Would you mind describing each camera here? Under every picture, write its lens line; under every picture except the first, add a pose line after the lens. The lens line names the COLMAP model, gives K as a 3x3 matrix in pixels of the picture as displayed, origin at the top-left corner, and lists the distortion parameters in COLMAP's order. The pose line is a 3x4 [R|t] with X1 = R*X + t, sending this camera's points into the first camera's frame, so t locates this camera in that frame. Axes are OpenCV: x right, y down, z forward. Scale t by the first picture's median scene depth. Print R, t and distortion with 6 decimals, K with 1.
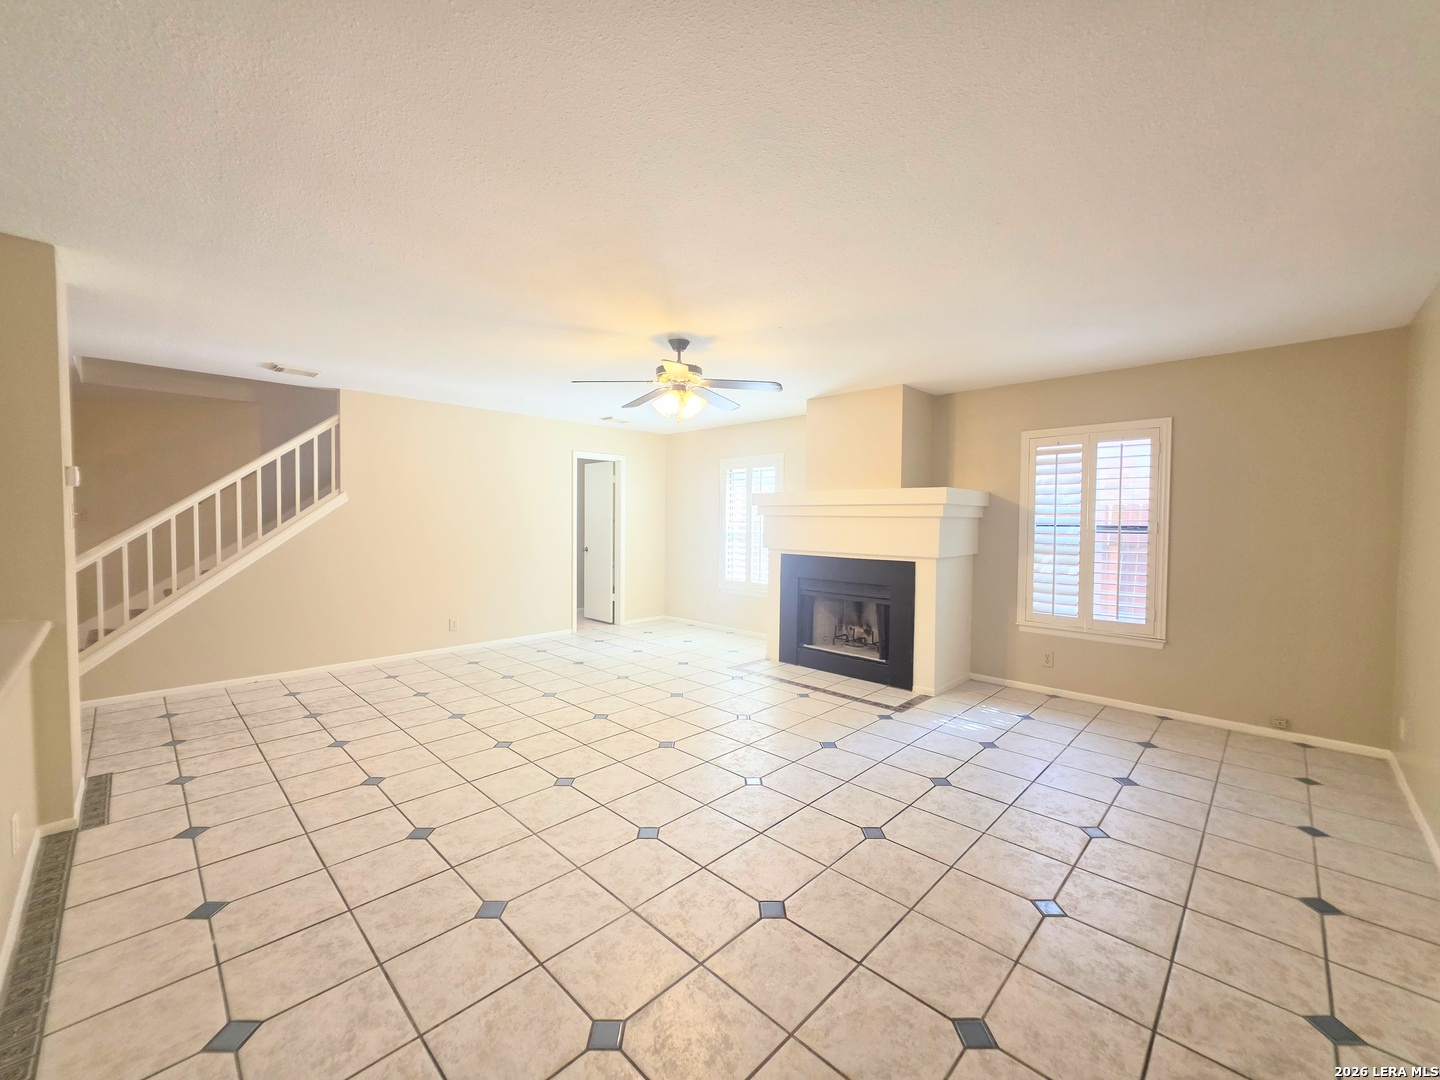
lens RADIAL K [[580.6, 0, 716.9], [0, 580.6, 538.4], [0, 0, 1]] dist [-0.004676, 0.000787]
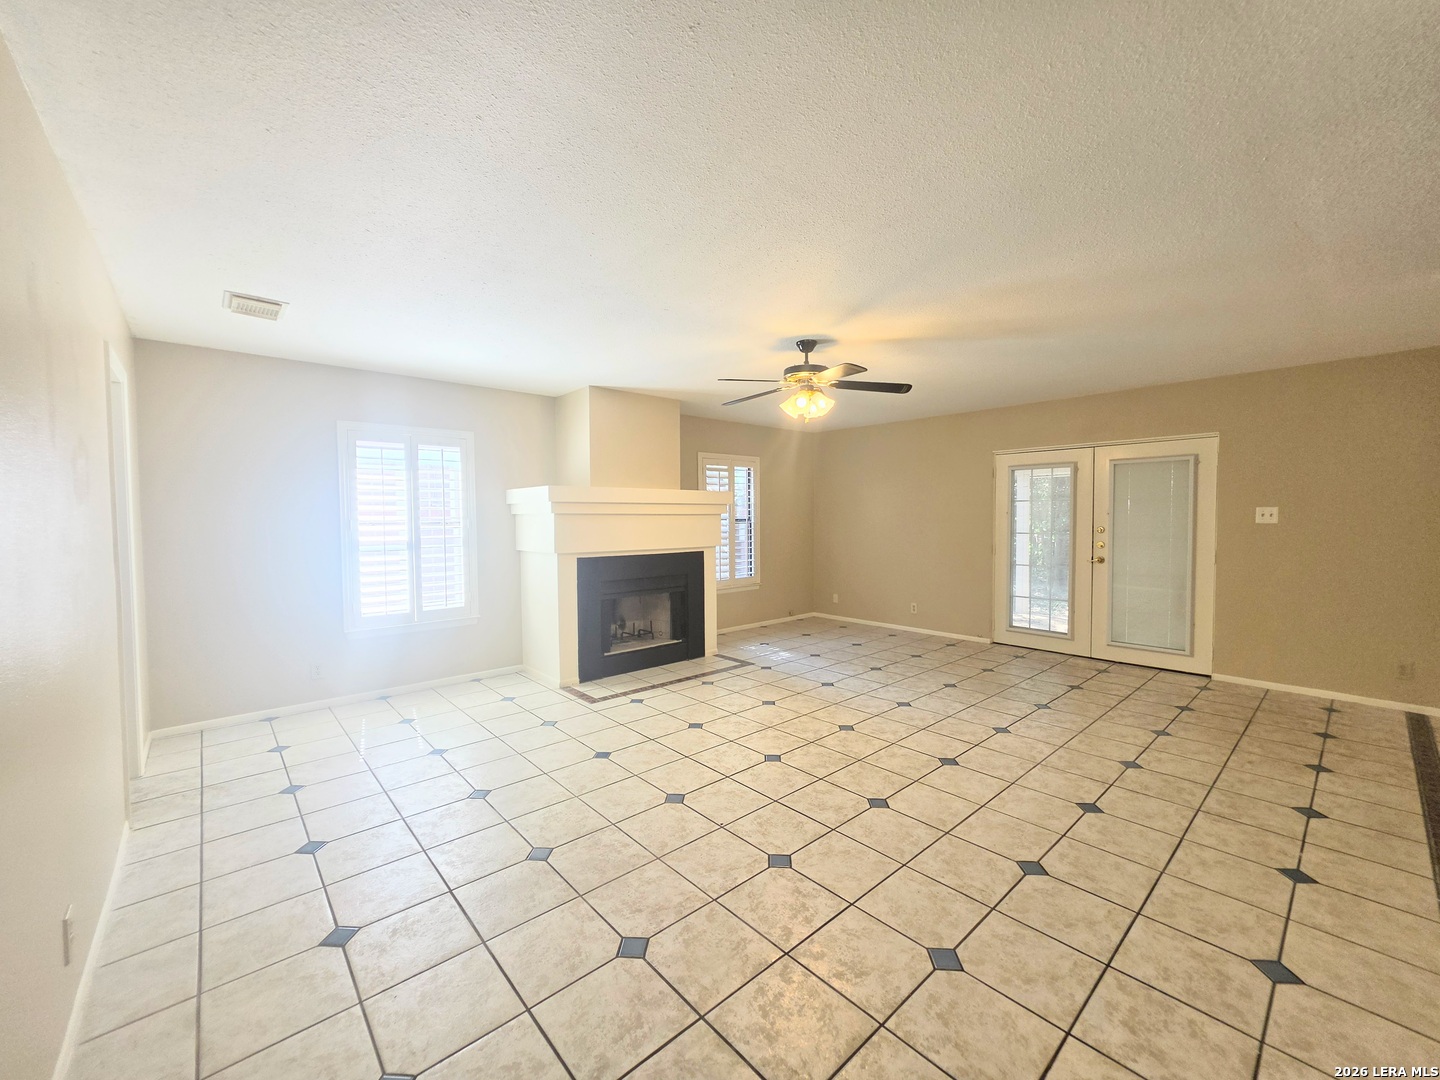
lens RADIAL K [[580.6, 0, 732.6], [0, 580.6, 533.3], [0, 0, 1]] dist [-0.004676, 0.000787]
pose [[0.058837, -0.038185, 0.997537, -1.060632], [0.041852, 0.998484, 0.035753, -0.045939], [-0.997390, 0.039646, 0.060345, 1.041308]]
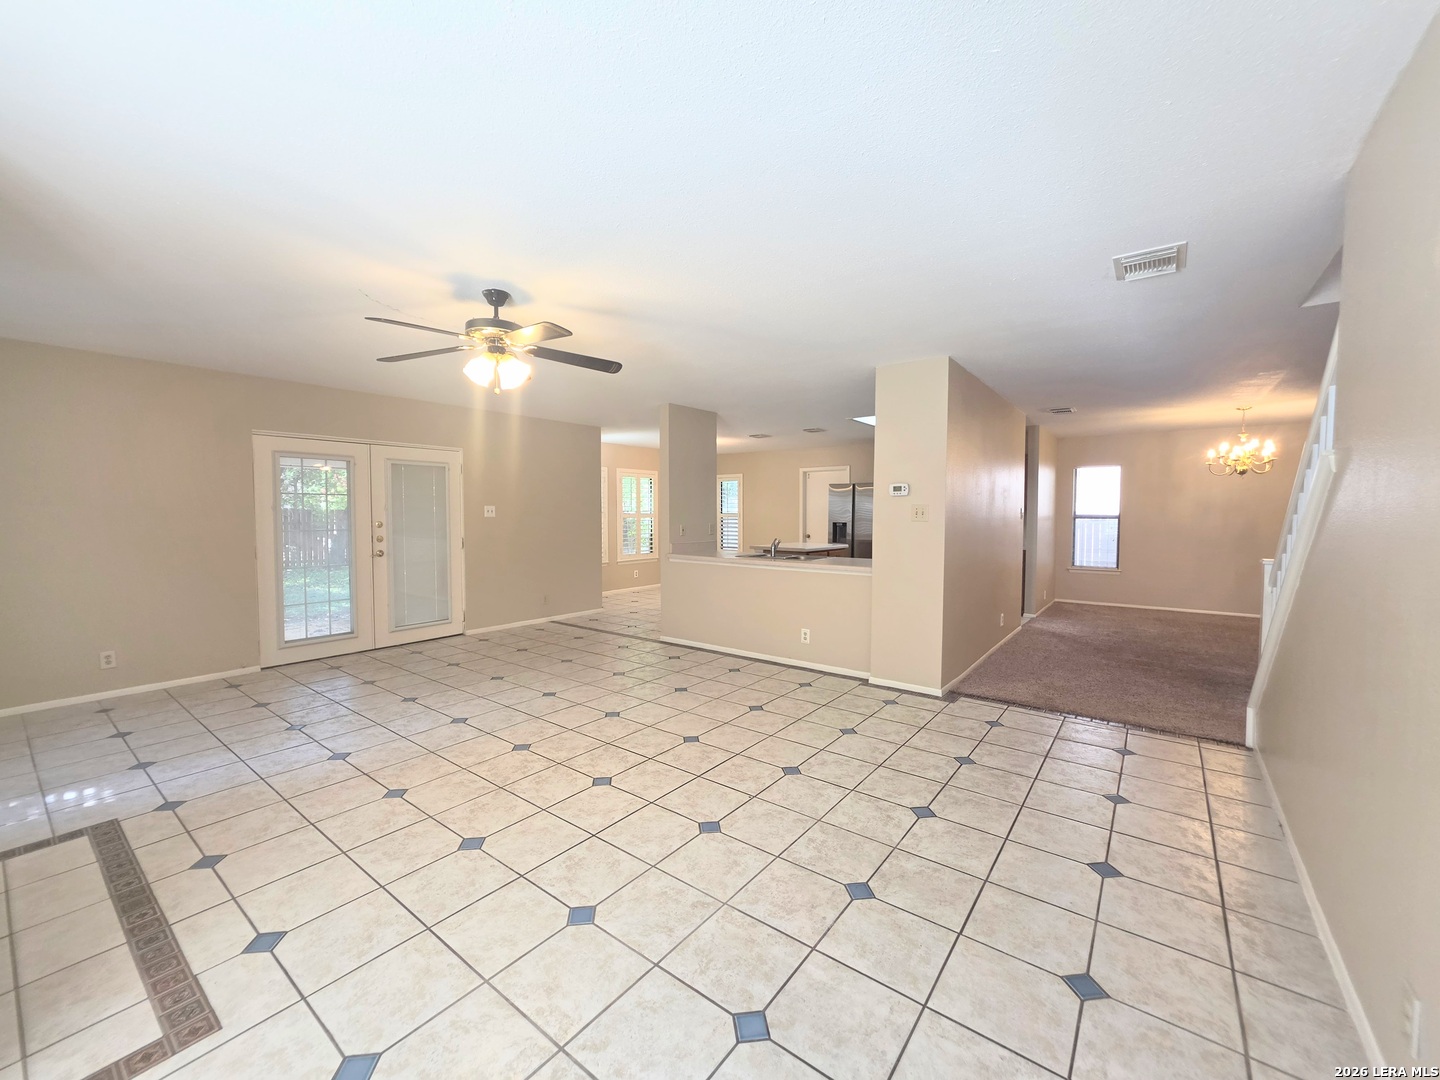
lens RADIAL K [[580.6, 0, 709.5], [0, 580.6, 532.1], [0, 0, 1]] dist [-0.004676, 0.000787]
pose [[-0.993894, -0.006771, -0.110133, -0.262867], [-0.014609, 0.997404, 0.070515, -0.064720], [0.109370, 0.071693, -0.991412, 1.802107]]
